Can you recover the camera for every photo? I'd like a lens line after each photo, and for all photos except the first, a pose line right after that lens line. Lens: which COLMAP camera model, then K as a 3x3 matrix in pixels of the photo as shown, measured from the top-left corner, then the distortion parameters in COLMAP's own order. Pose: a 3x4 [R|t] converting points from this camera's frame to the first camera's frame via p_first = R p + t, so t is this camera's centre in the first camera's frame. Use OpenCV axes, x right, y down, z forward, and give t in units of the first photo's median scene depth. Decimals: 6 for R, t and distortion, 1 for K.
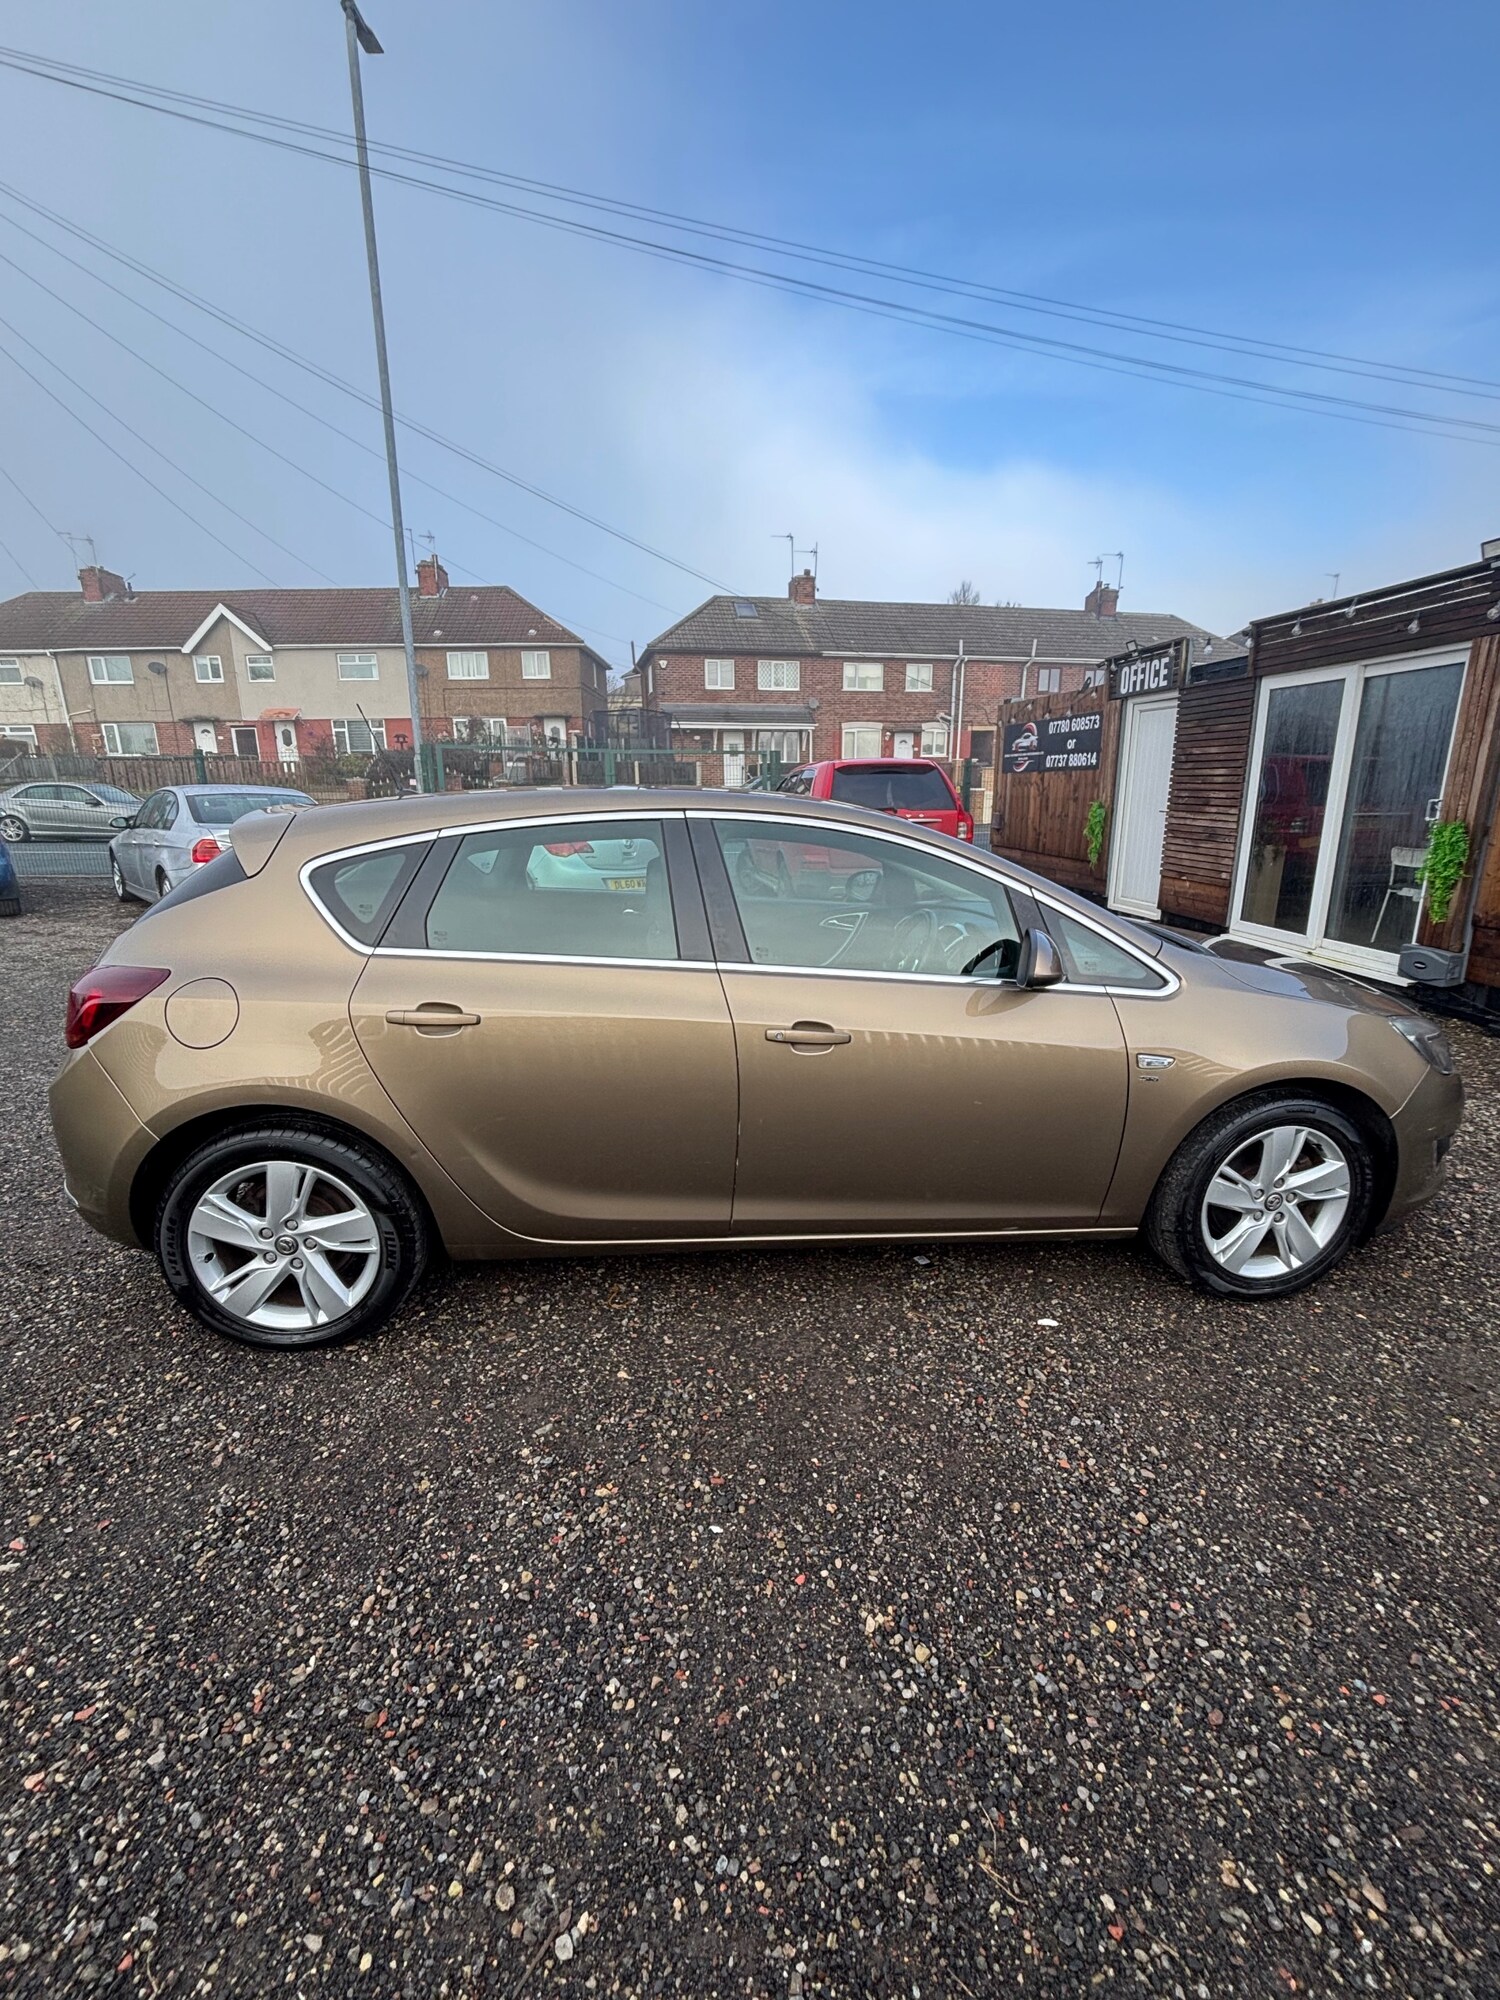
lens RADIAL K [[1139.2, 0, 758.5], [0, 1139.2, 995.7], [0, 0, 1]] dist [0.002175, -0.011350]
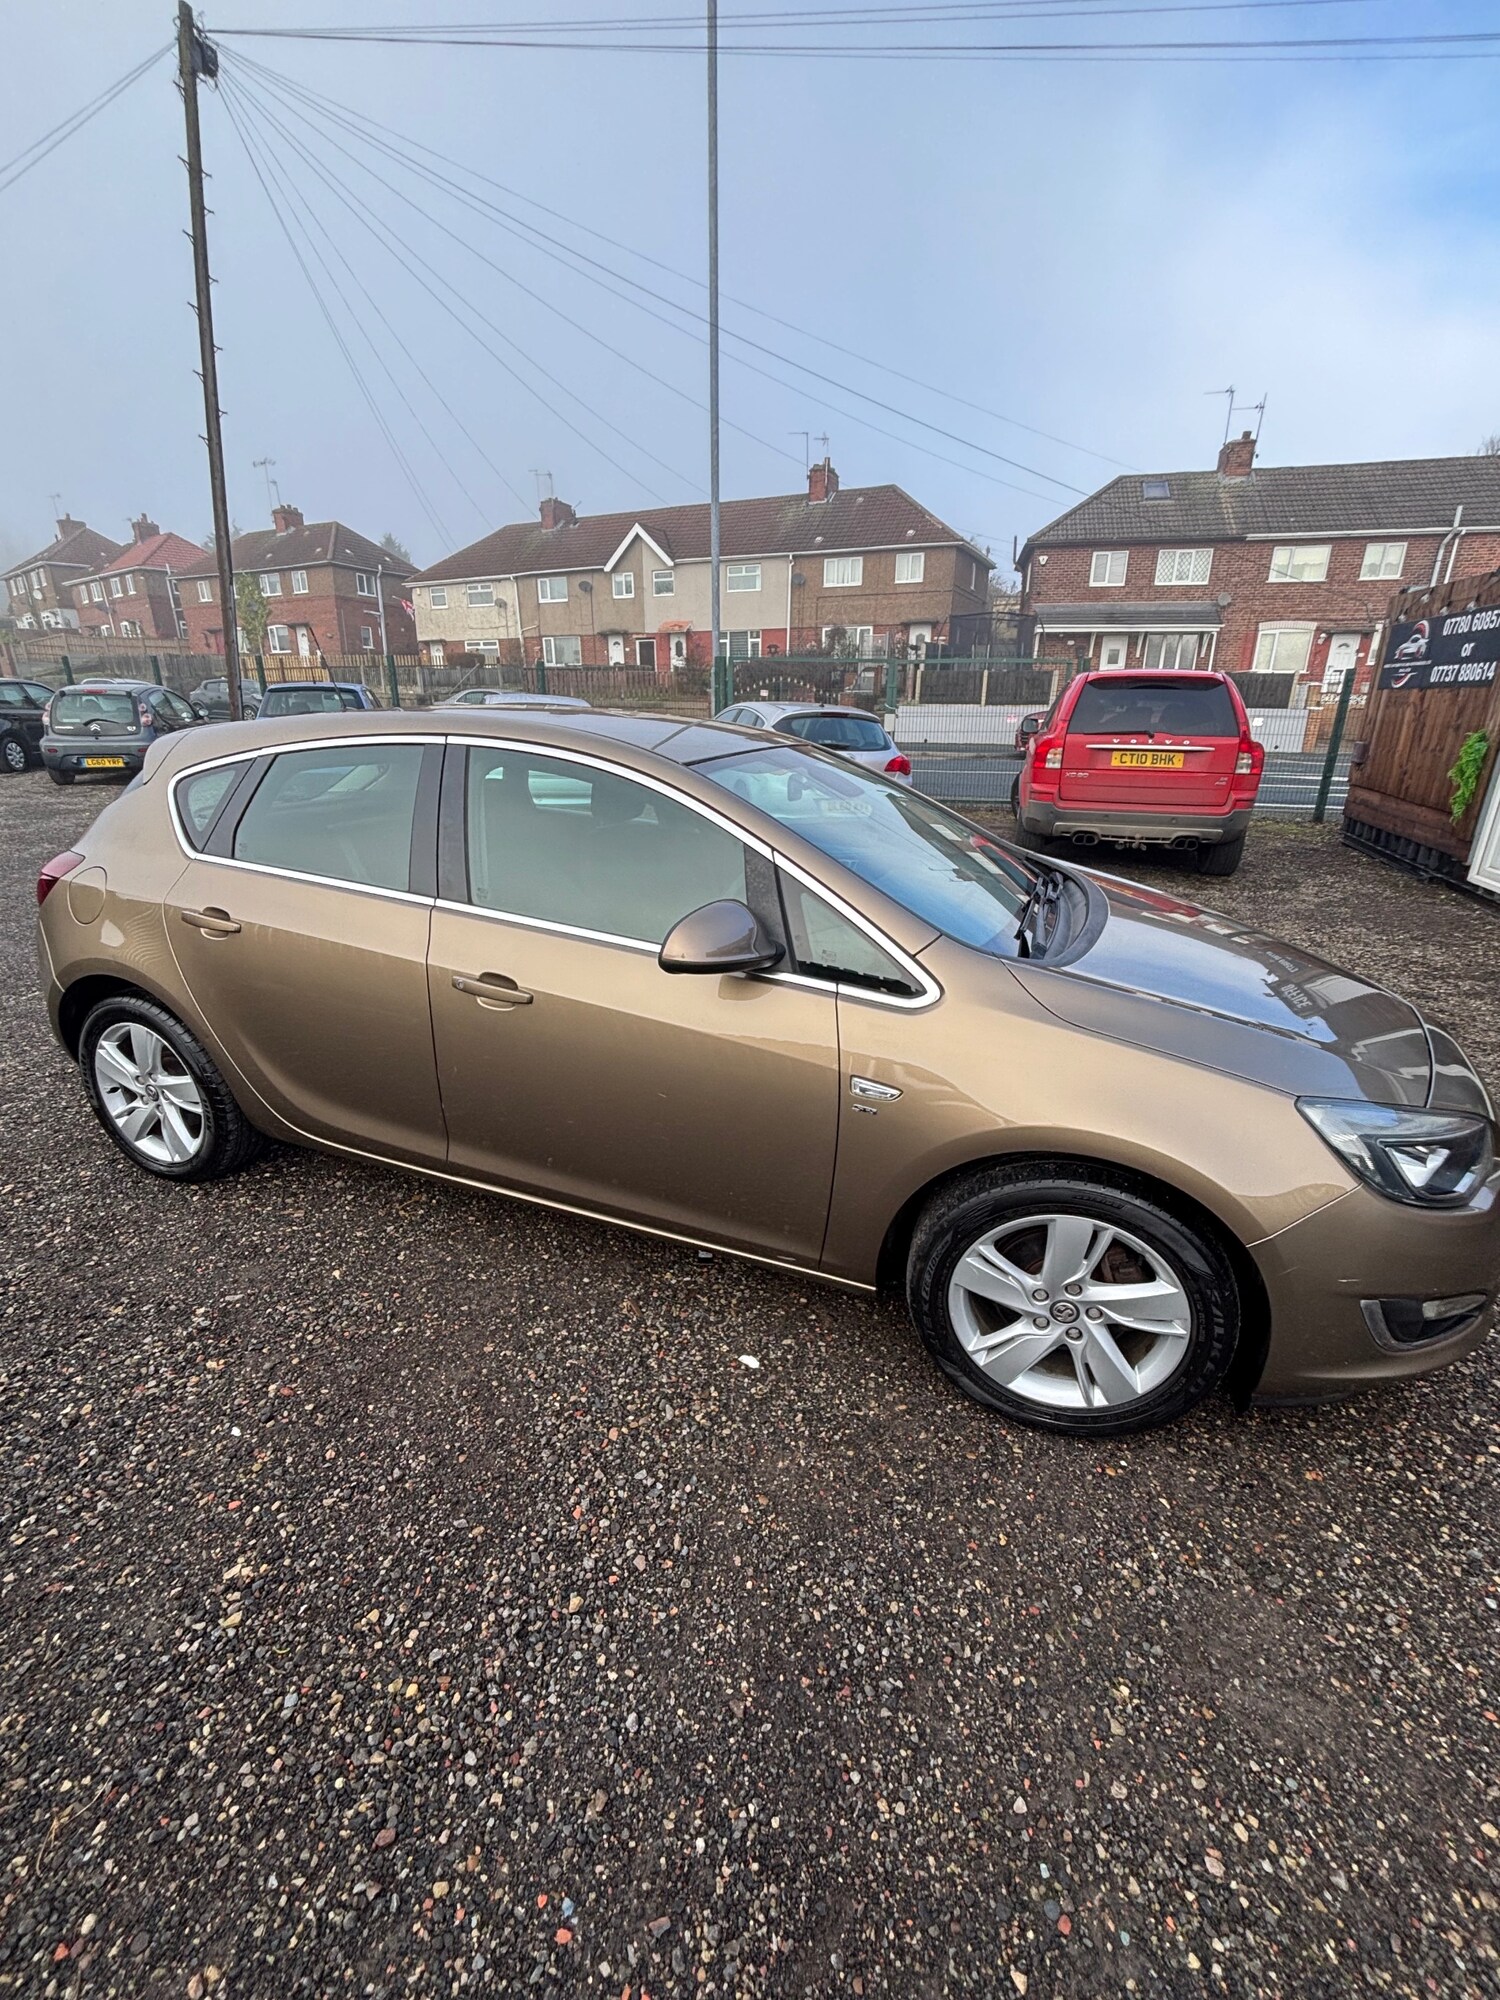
lens RADIAL K [[1139.2, 0, 758.5], [0, 1139.2, 995.7], [0, 0, 1]] dist [0.002175, -0.011350]
pose [[0.835253, 0.151680, -0.528531, 0.273448], [-0.108453, 0.987763, 0.112080, -0.031652], [0.539064, -0.036294, 0.841482, 0.124215]]
